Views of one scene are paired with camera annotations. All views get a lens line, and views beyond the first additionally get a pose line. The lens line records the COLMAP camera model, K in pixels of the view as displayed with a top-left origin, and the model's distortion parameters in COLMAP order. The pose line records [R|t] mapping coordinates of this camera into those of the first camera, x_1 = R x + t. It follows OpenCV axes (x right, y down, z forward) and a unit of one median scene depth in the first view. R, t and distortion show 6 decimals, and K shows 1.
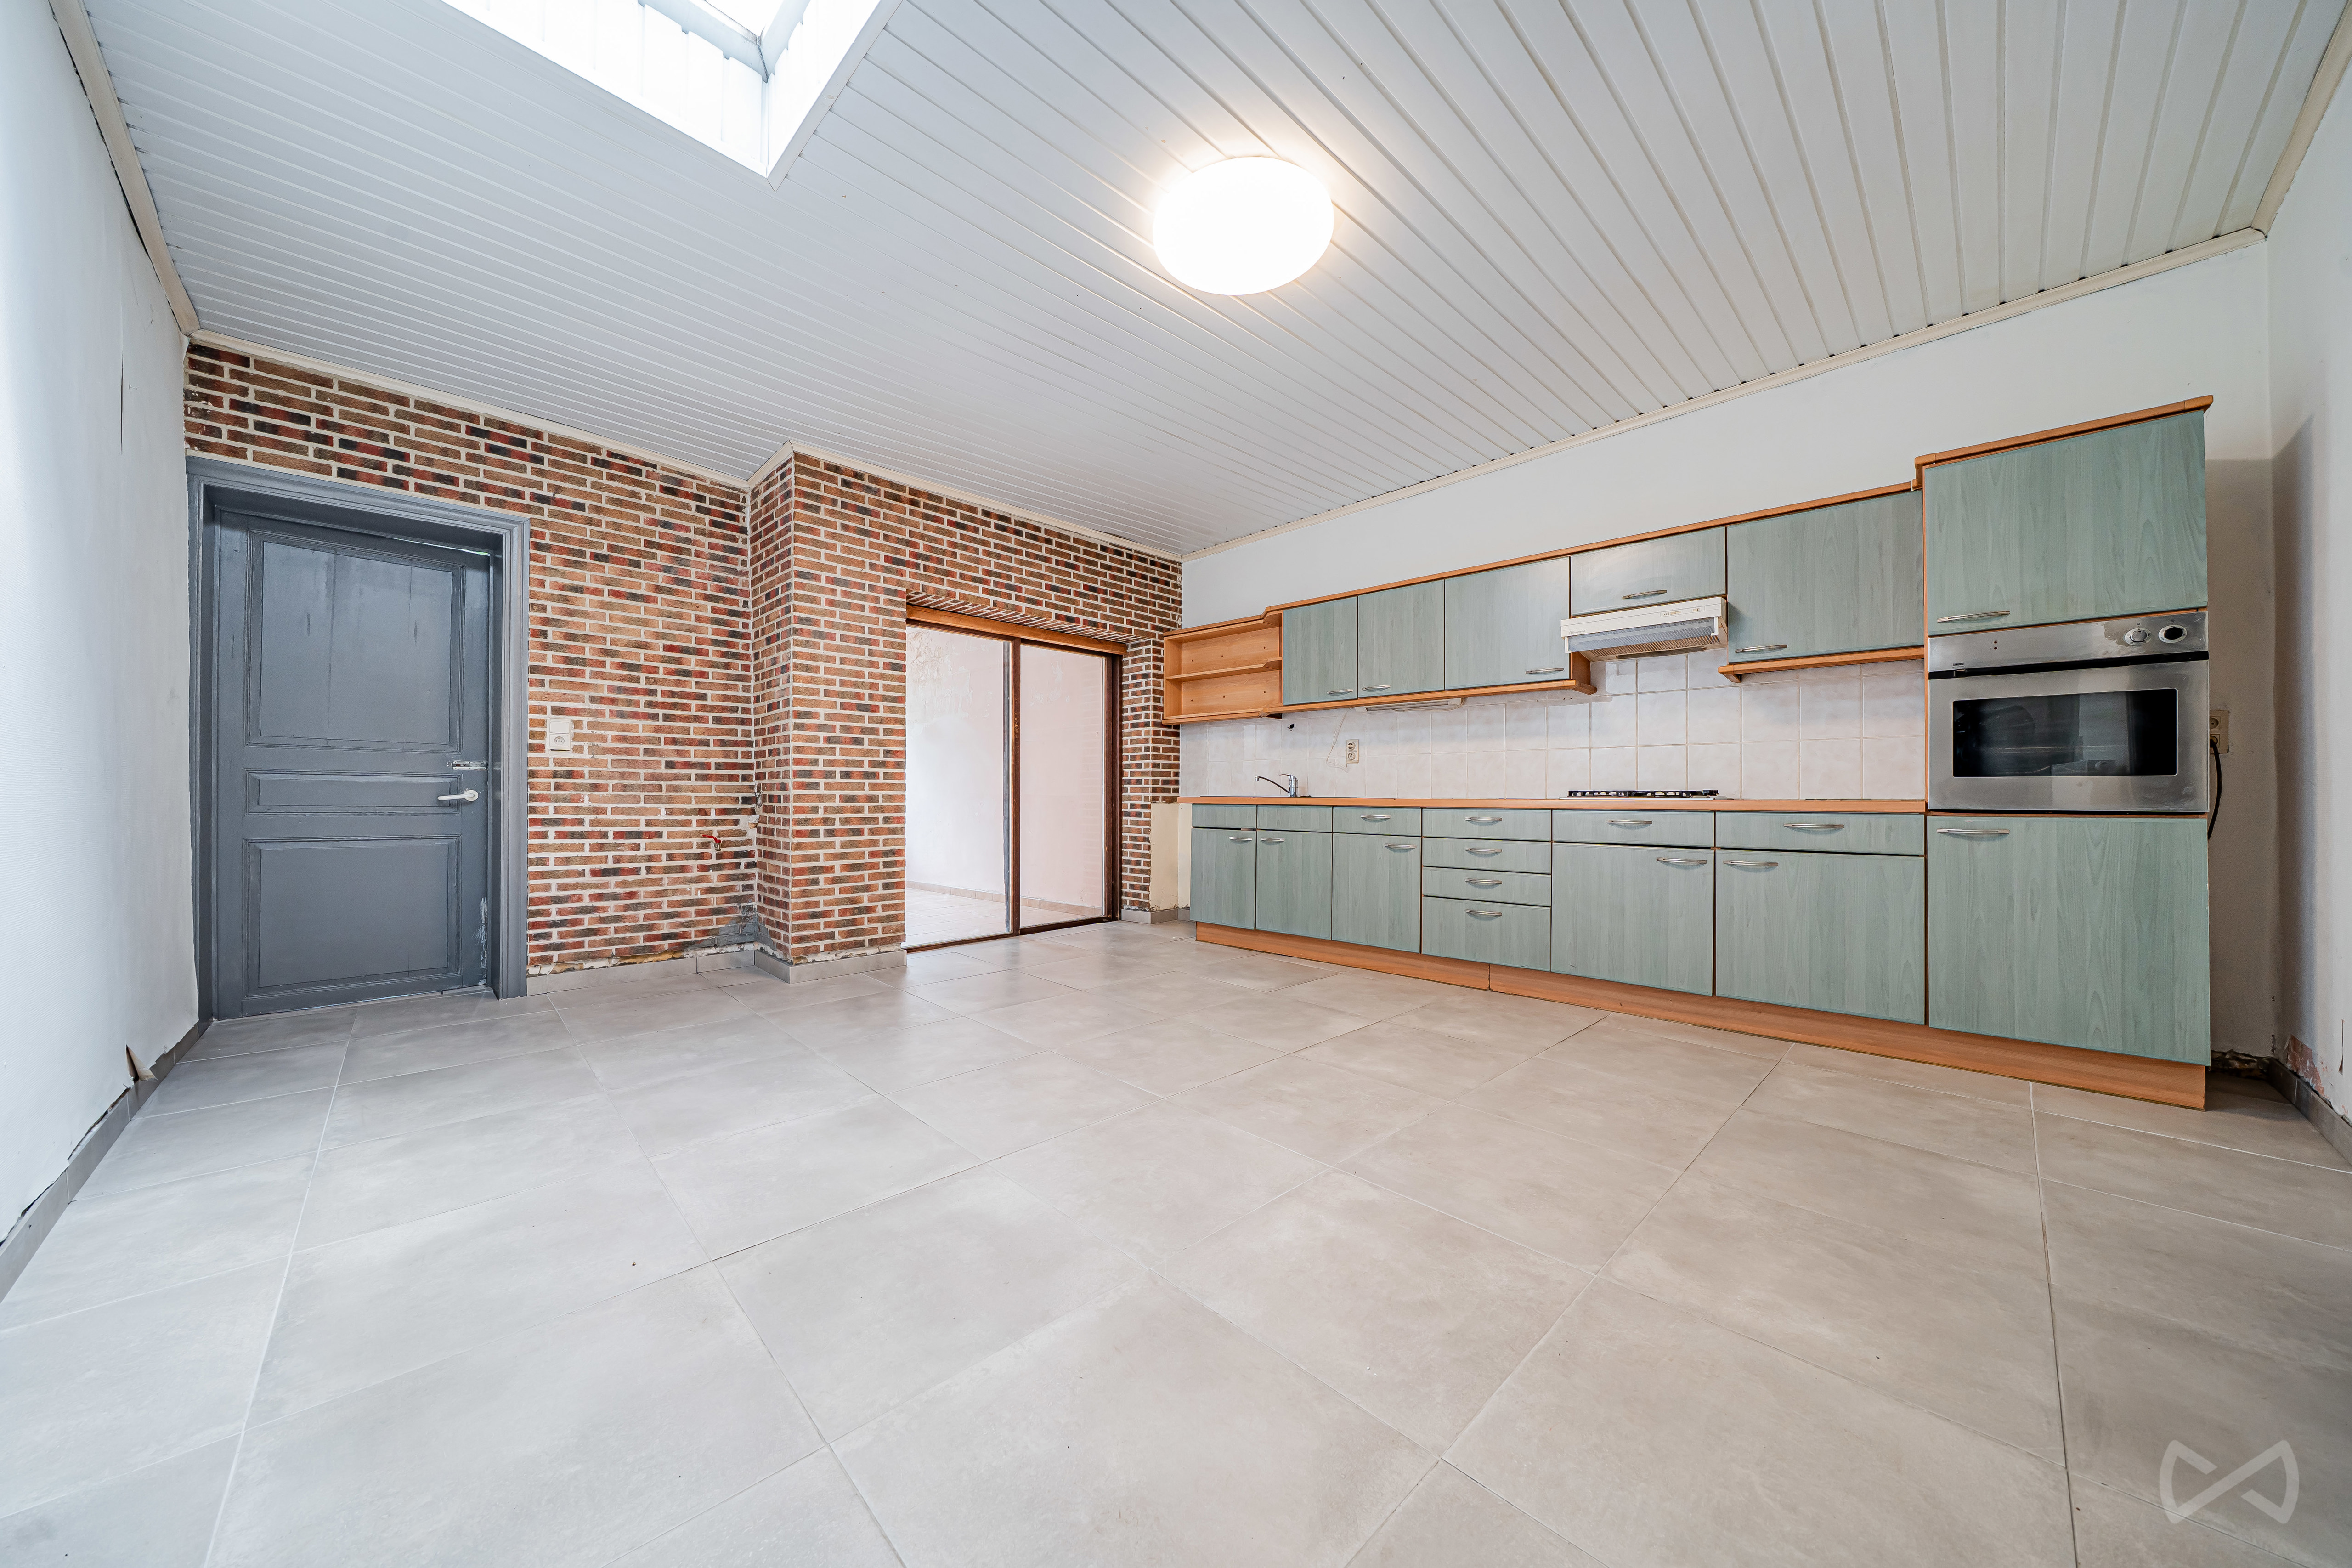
lens RADIAL K [[815.6, 0, 1177.0], [0, 815.6, 781.6], [0, 0, 1]] dist [0.002676, -0.000185]
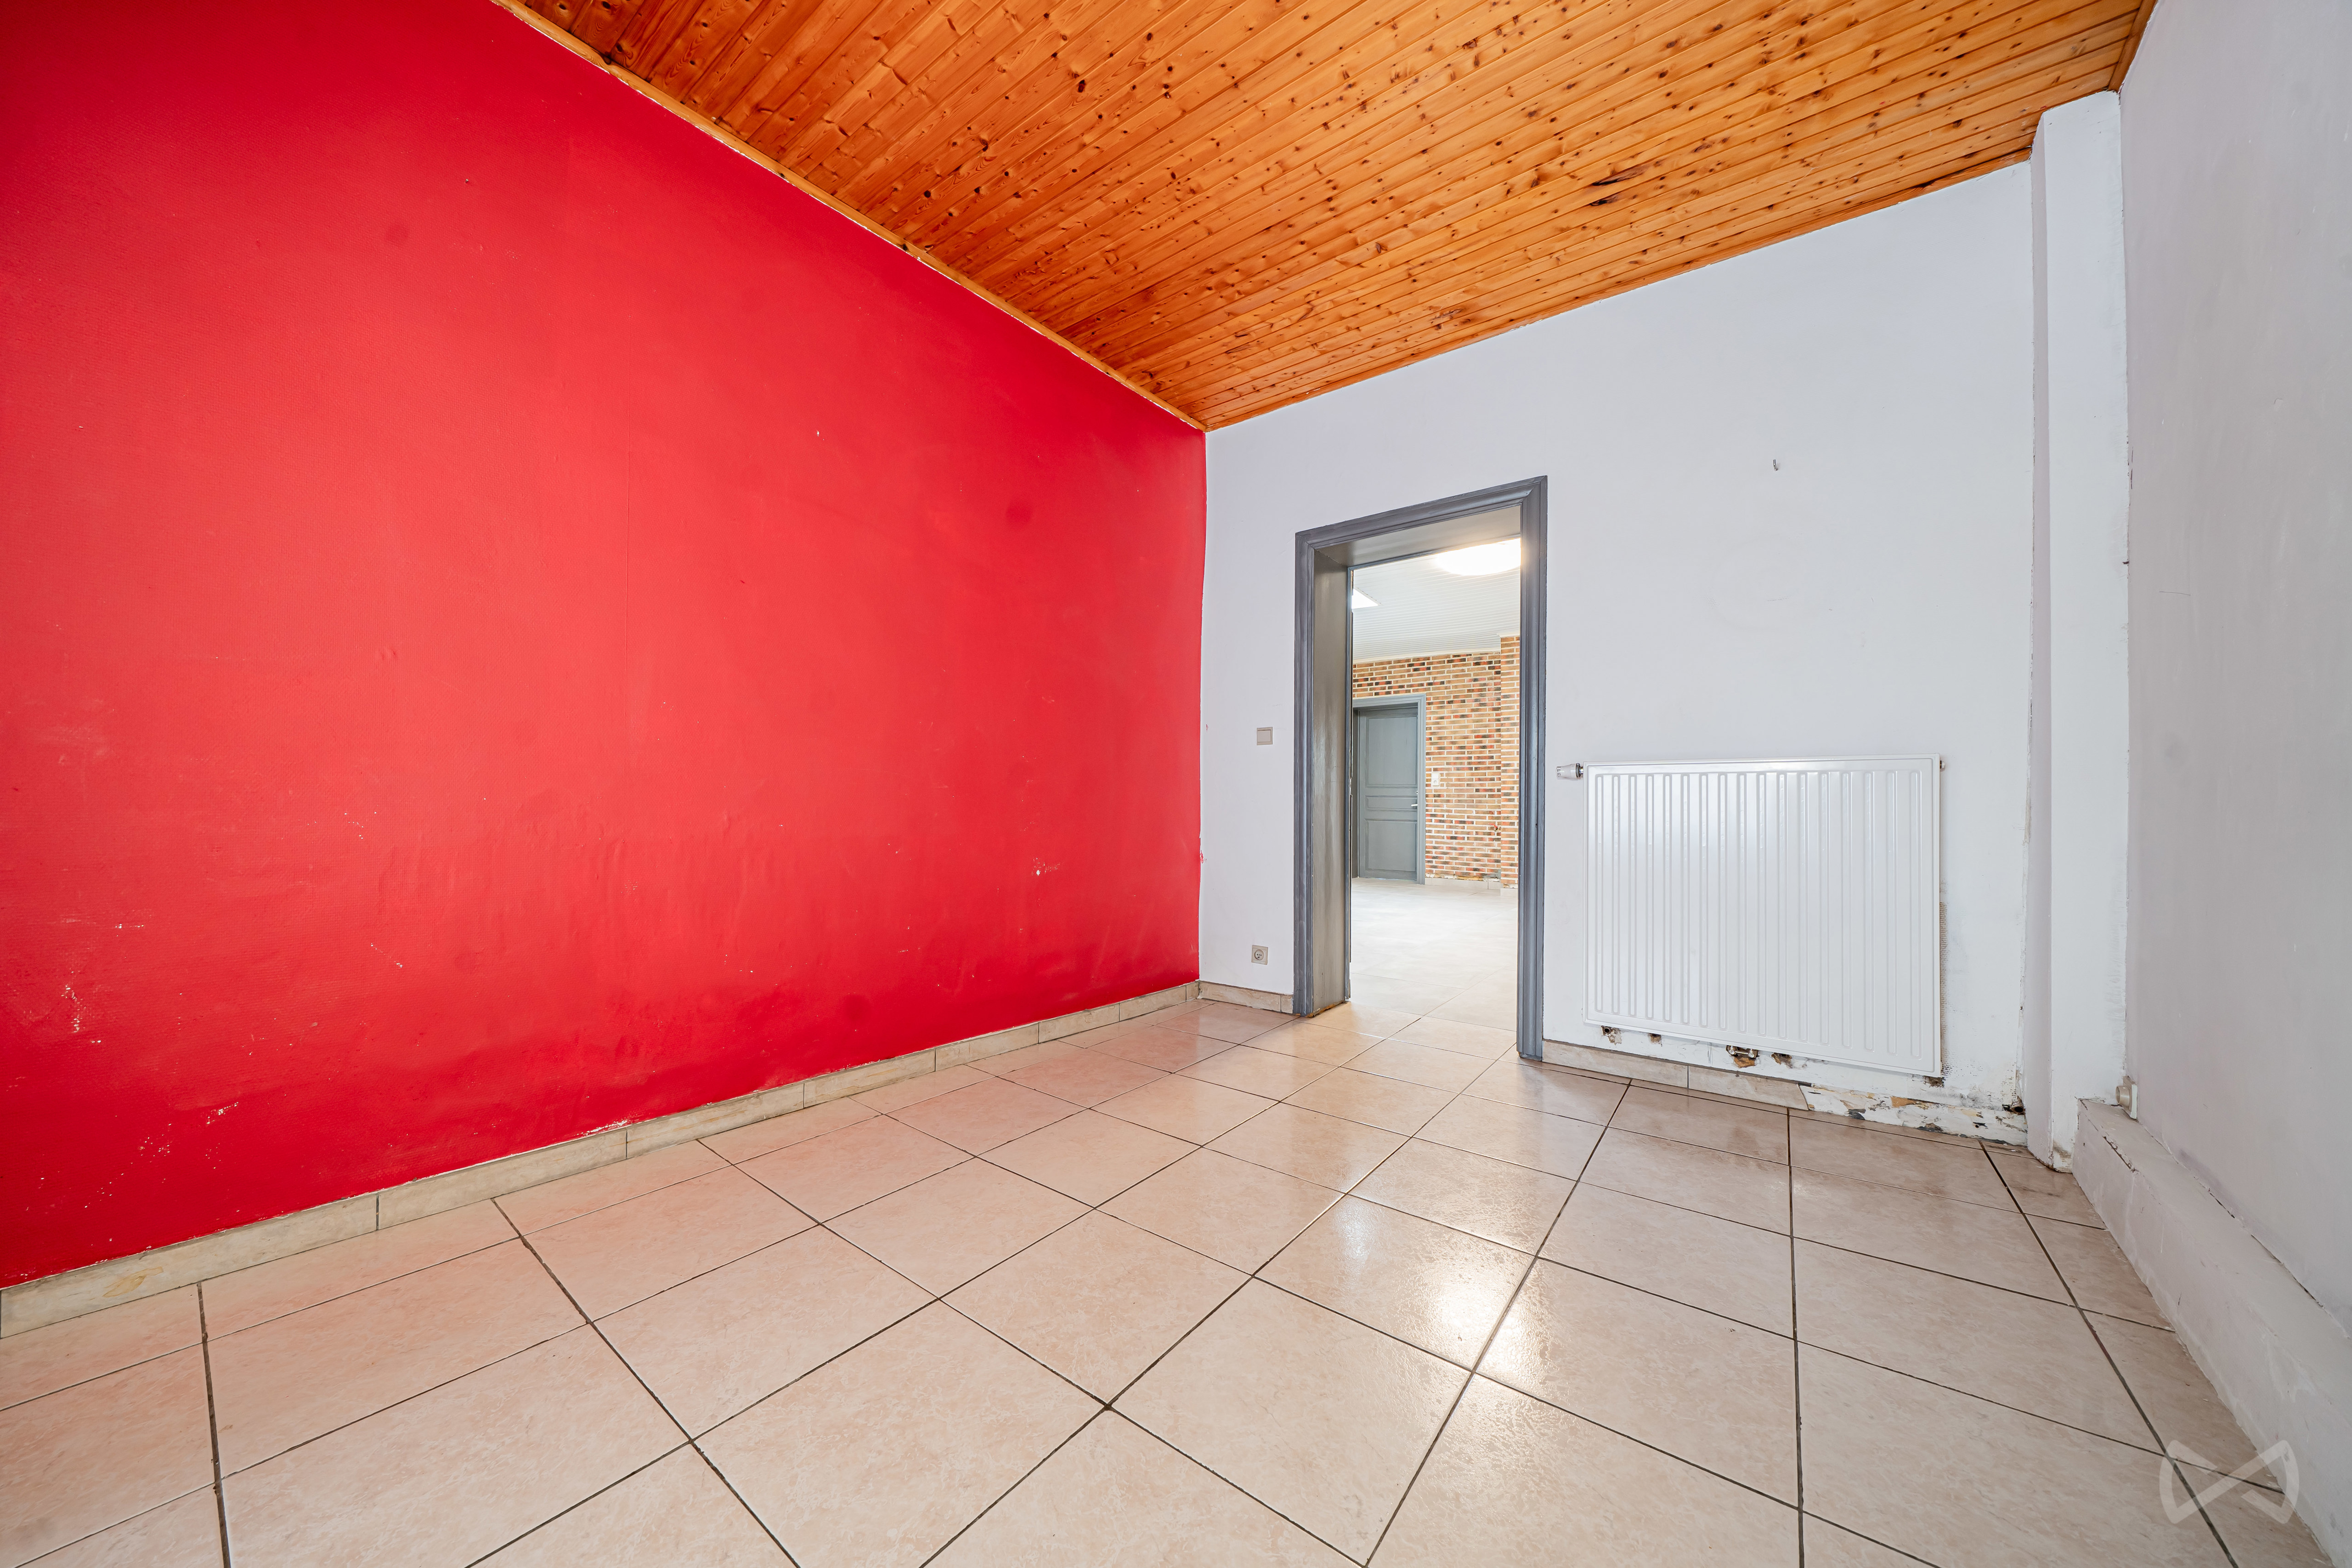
lens RADIAL K [[815.6, 0, 1183.4], [0, 815.6, 799.0], [0, 0, 1]] dist [0.002676, -0.000185]
pose [[0.143972, -0.015261, -0.989464, 1.403808], [0.002289, 0.999884, -0.015088, 0.032867], [0.989579, -0.000092, 0.143990, -0.080090]]
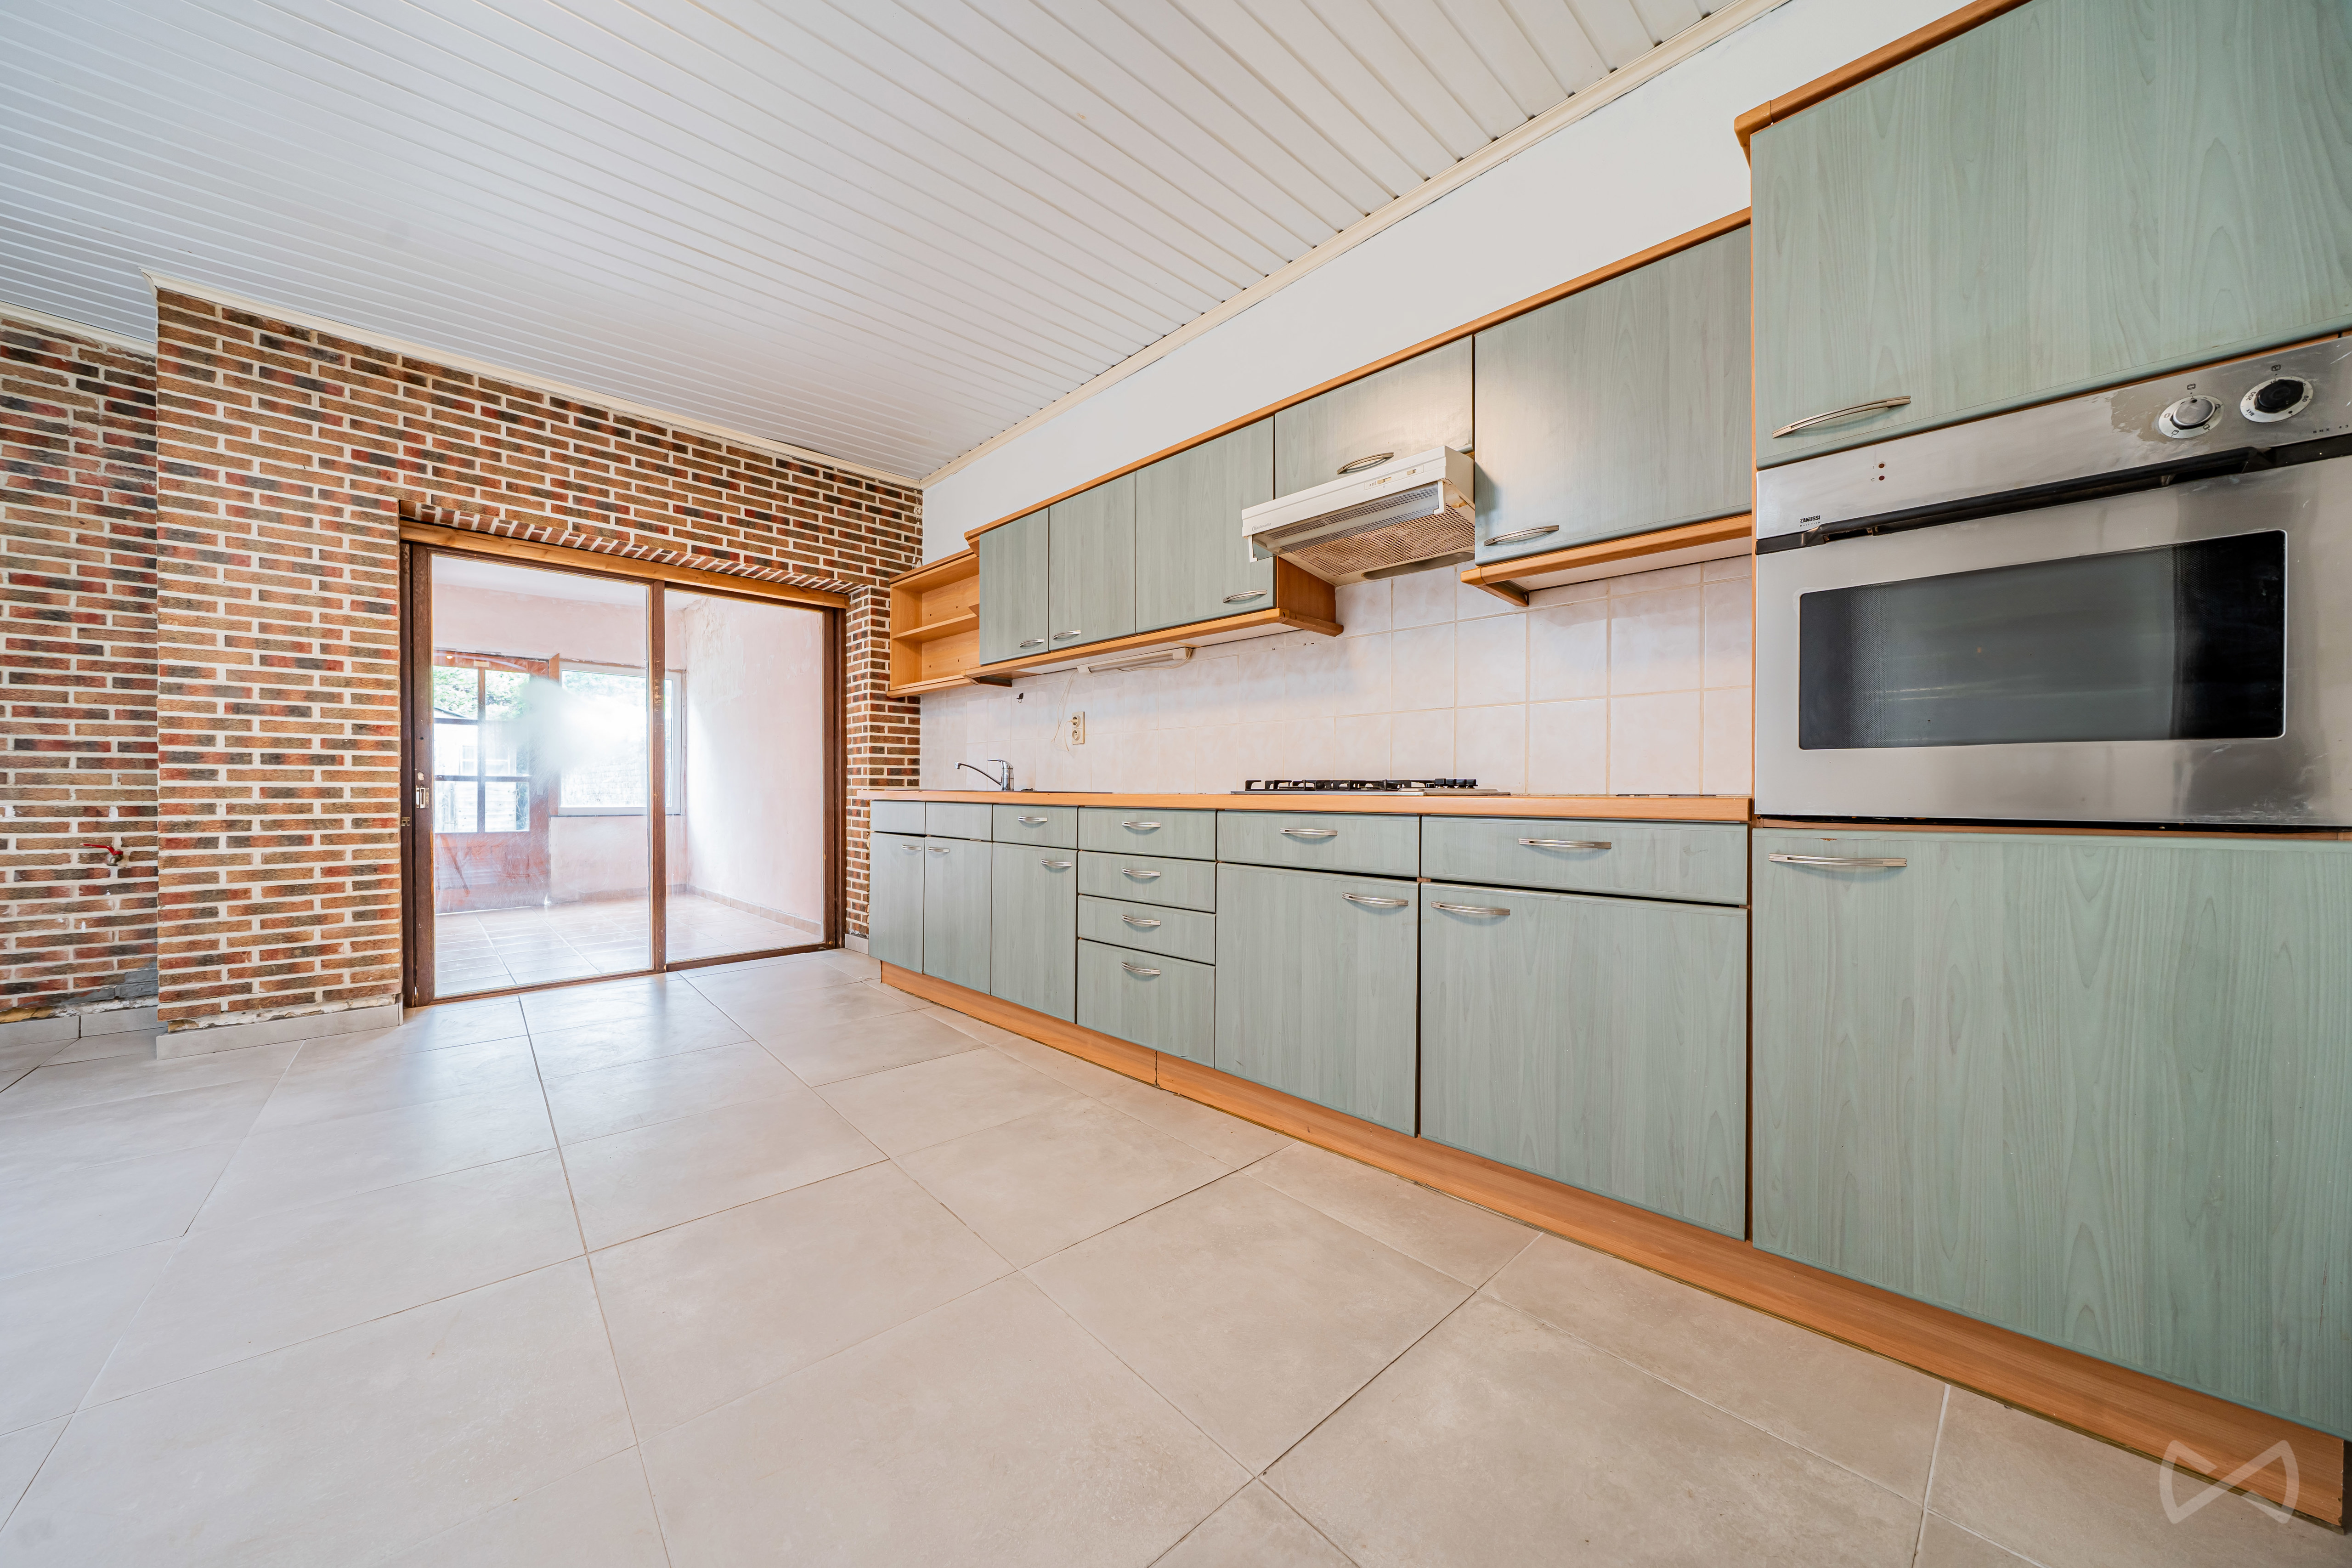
lens RADIAL K [[815.6, 0, 1172.2], [0, 815.6, 781.5], [0, 0, 1]] dist [0.002676, -0.000185]
pose [[0.999182, -0.000273, -0.040434, 0.399511], [0.000579, 0.999971, 0.007558, 0.006289], [0.040431, -0.007575, 0.999154, 0.332304]]
